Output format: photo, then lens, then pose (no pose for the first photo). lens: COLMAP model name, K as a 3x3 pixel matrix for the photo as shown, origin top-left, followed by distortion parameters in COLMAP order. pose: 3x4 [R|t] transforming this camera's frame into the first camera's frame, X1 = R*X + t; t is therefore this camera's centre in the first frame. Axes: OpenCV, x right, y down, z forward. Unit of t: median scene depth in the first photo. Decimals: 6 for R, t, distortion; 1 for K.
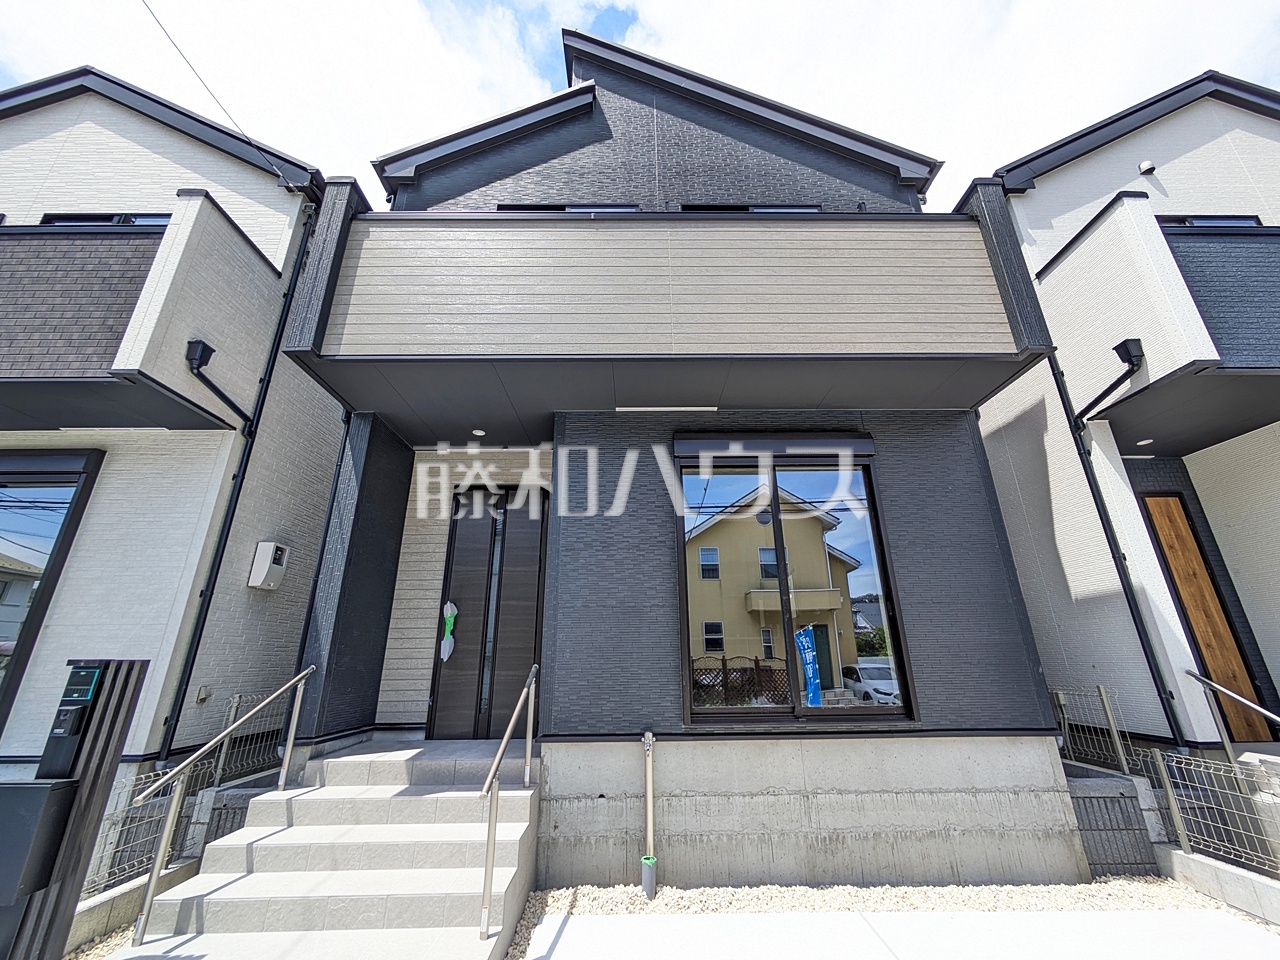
lens RADIAL K [[504.2, 0, 637.3], [0, 504.2, 480.5], [0, 0, 1]] dist [0.000164, -0.000256]
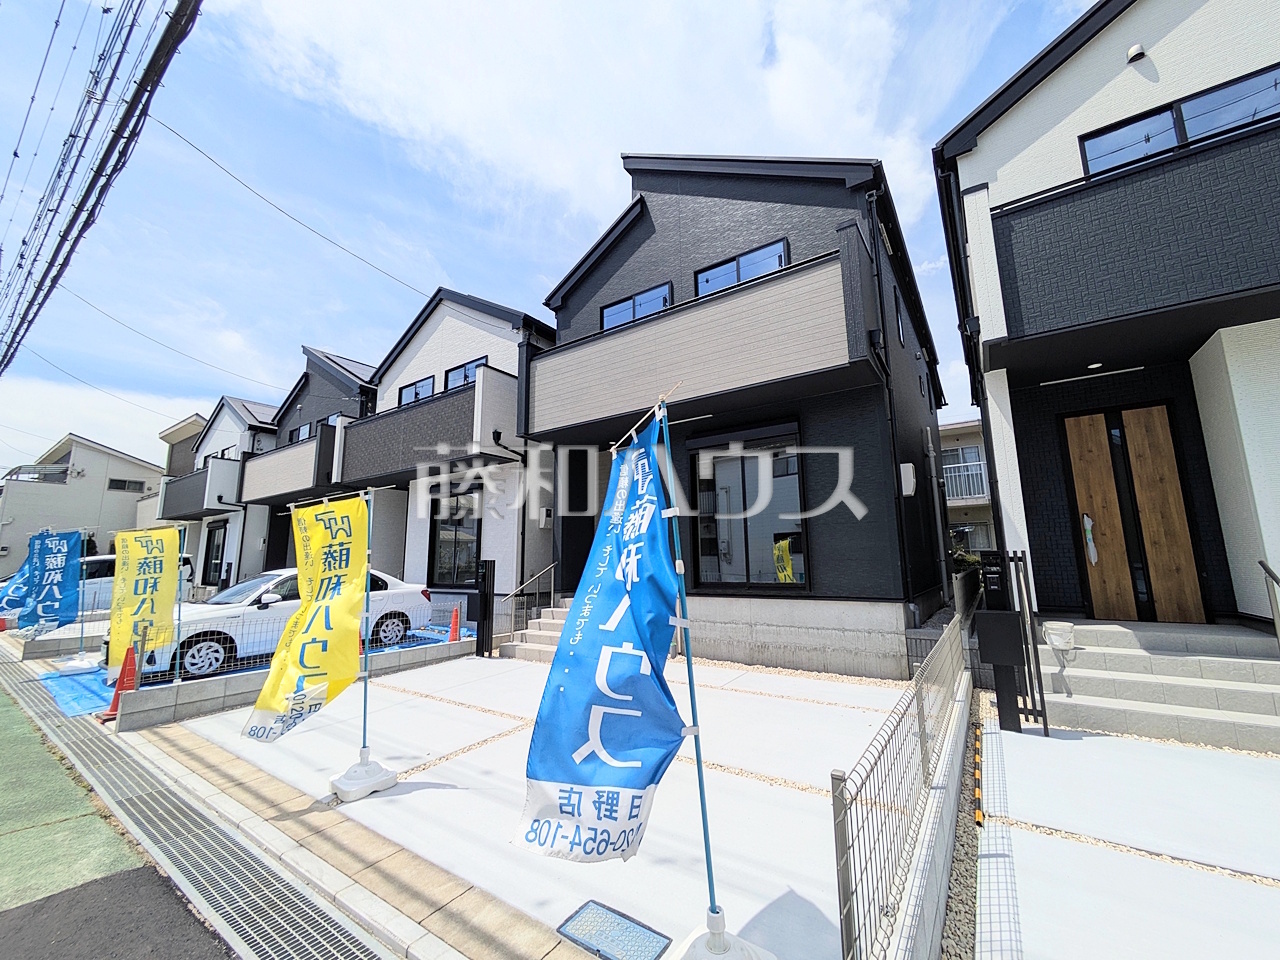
lens RADIAL K [[504.2, 0, 642.0], [0, 504.2, 480.6], [0, 0, 1]] dist [0.000164, -0.000256]
pose [[0.817366, -0.094828, -0.568262, 0.989455], [0.198136, 0.972463, 0.122712, -0.200661], [0.540977, -0.212893, 0.813647, -0.584008]]
